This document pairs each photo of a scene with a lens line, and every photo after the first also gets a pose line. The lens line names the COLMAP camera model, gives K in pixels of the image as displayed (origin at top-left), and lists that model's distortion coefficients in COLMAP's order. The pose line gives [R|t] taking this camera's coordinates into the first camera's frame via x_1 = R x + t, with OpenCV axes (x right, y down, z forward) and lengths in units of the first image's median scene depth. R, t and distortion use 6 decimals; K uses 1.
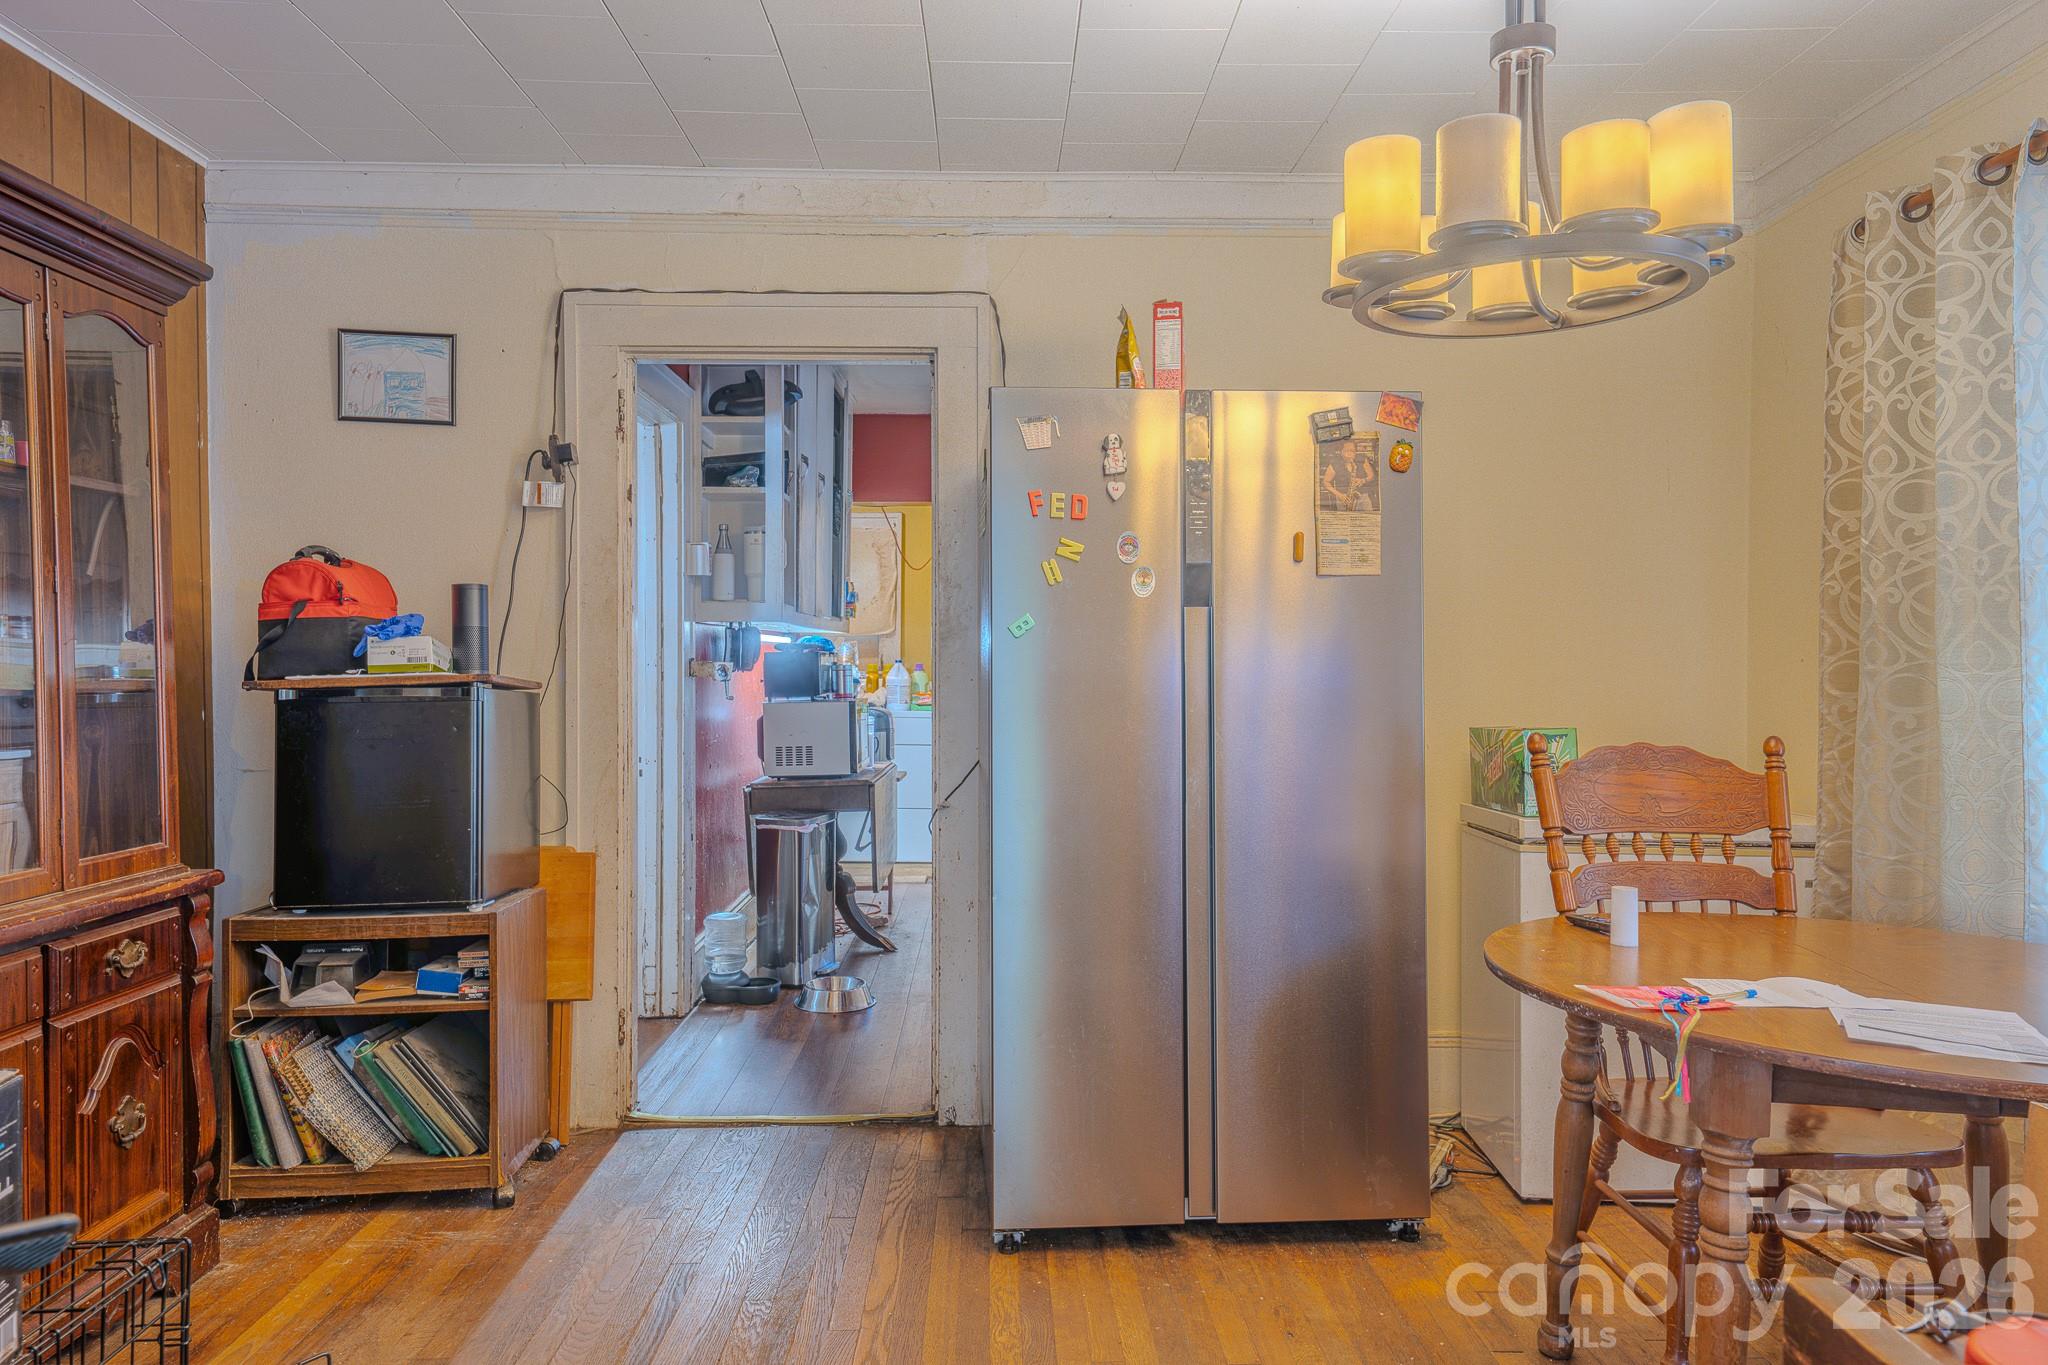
lens RADIAL K [[1368.1, 0, 1033.3], [0, 1368.1, 716.0], [0, 0, 1]] dist [0.005696, 0.002647]
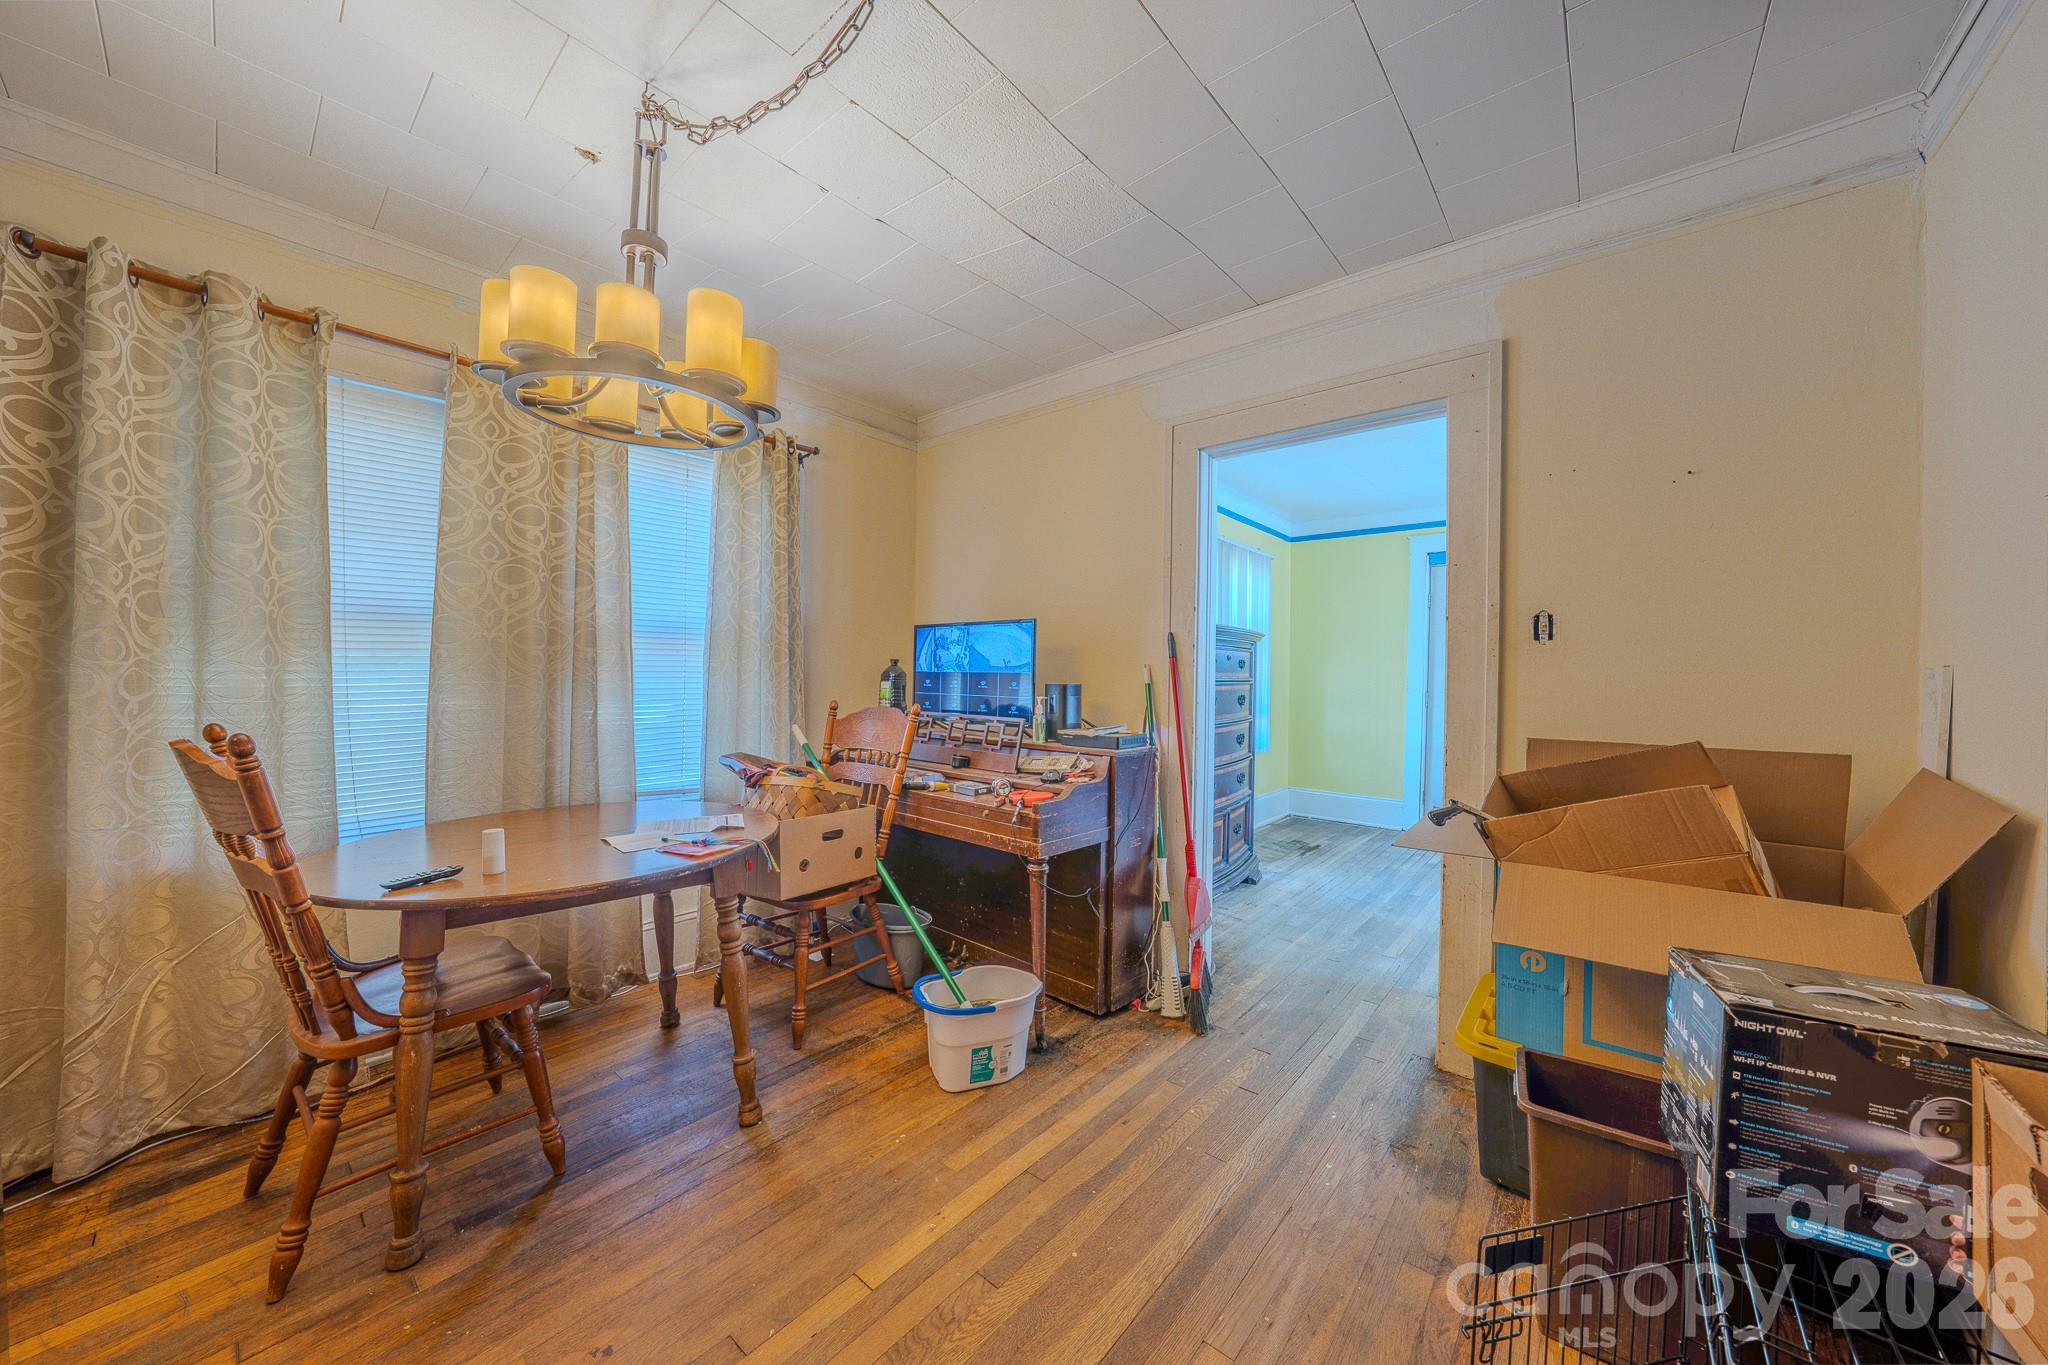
lens RADIAL K [[718.8, 0, 1024.5], [0, 718.8, 663.4], [0, 0, 1]] dist [-0.031097, 0.005868]
pose [[-0.749011, -0.013462, 0.662421, -0.280334], [0.005968, 0.999616, 0.027063, -0.038987], [-0.662531, 0.024223, -0.748643, 0.787084]]
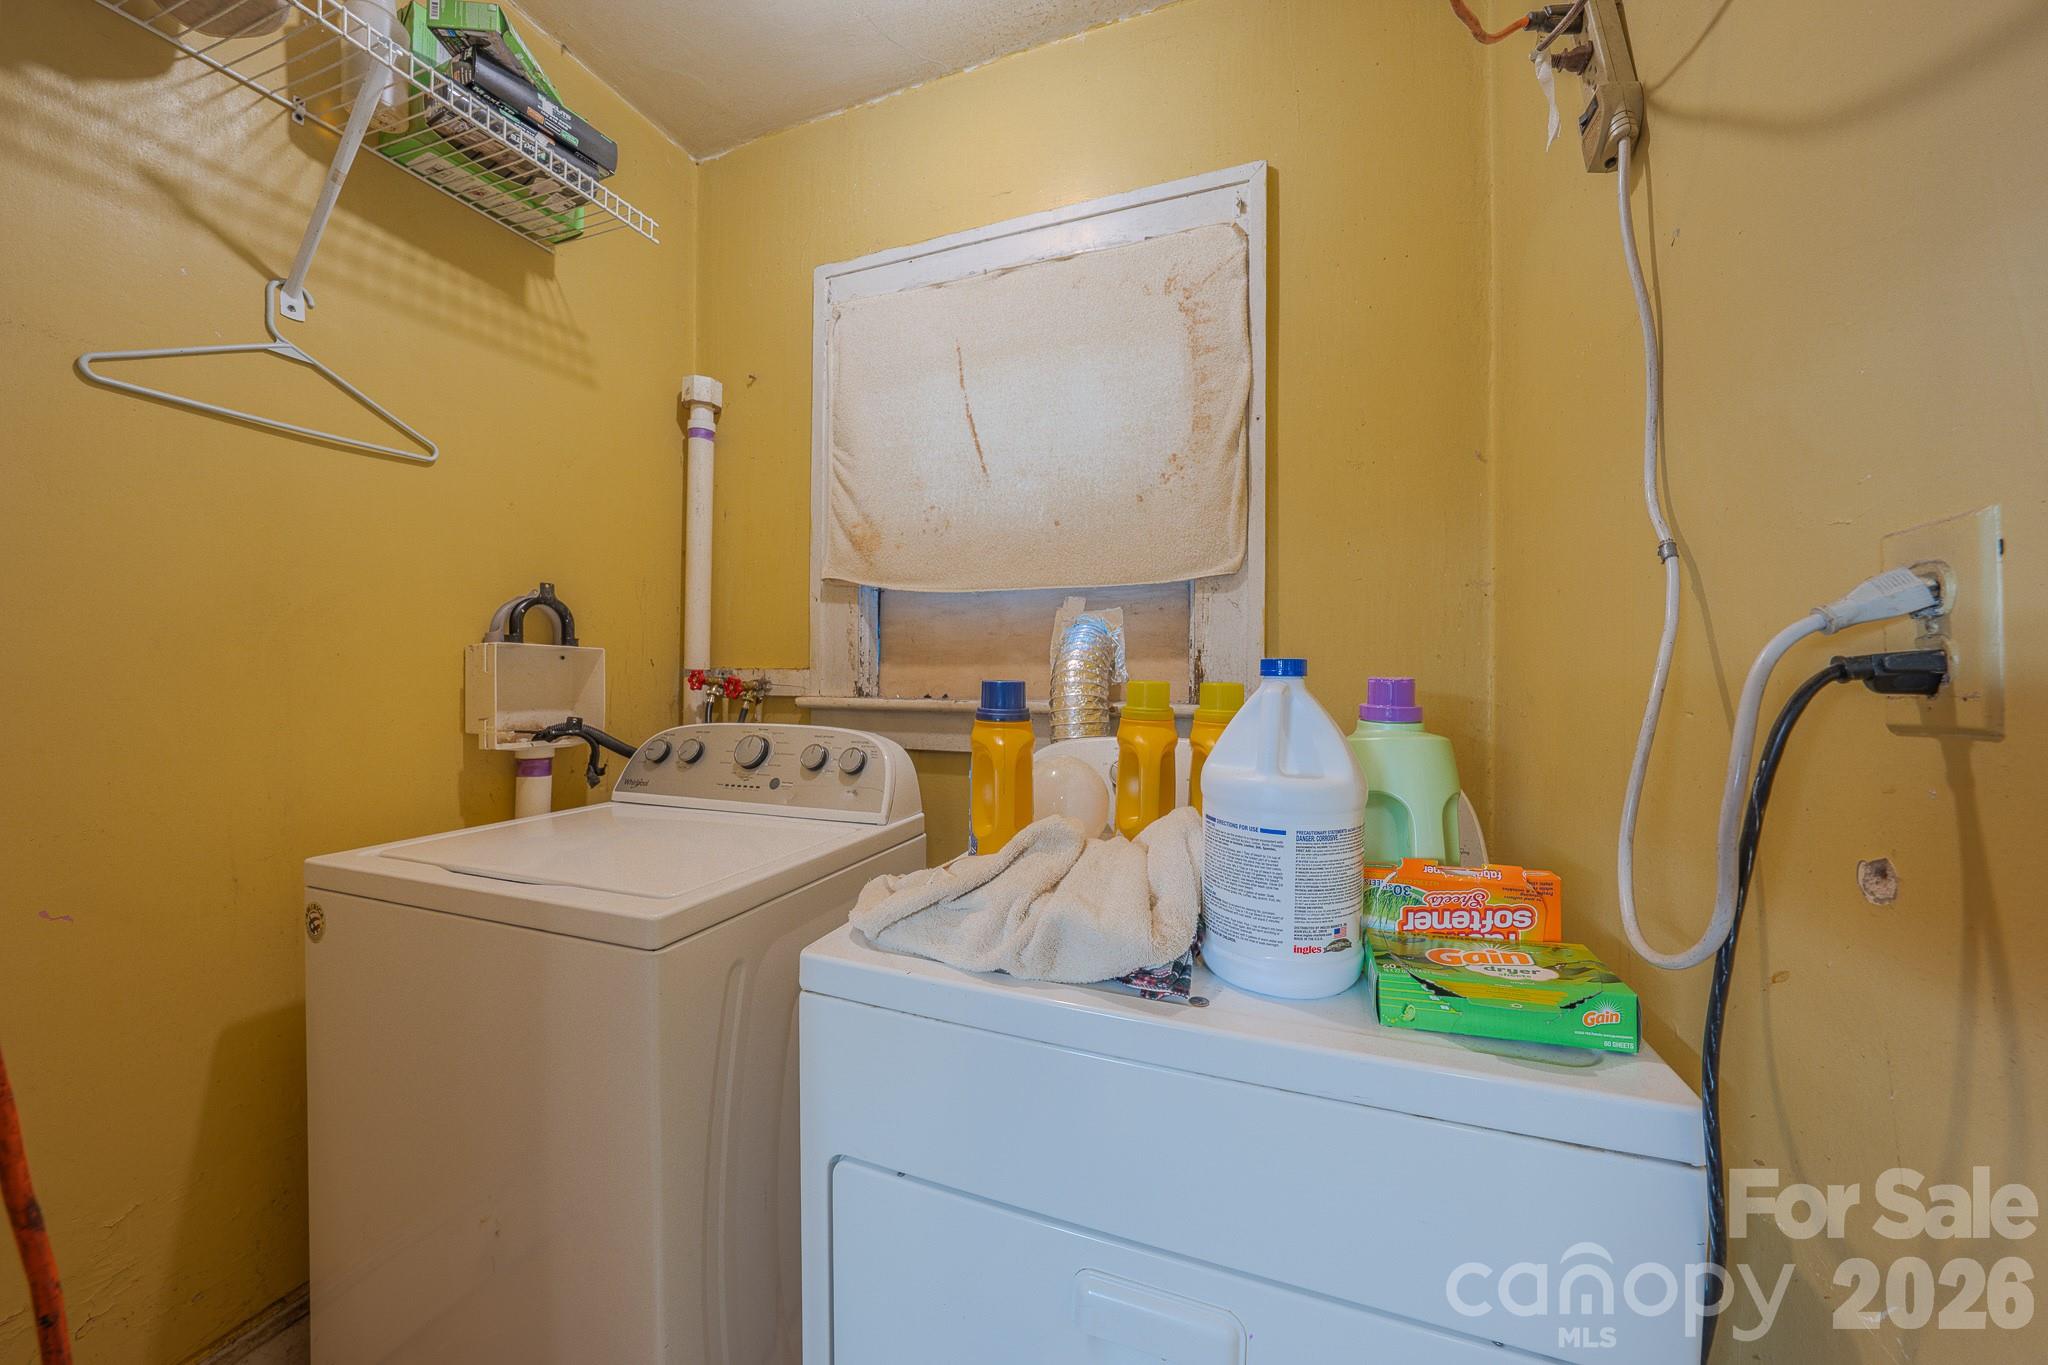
lens RADIAL K [[718.8, 0, 1024.5], [0, 718.8, 663.4], [0, 0, 1]] dist [-0.031097, 0.005868]
pose [[0.930113, -0.009081, -0.367162, -0.219228], [-0.009141, 0.998812, -0.047860, -0.082520], [0.367161, 0.047872, 0.928925, 2.074025]]
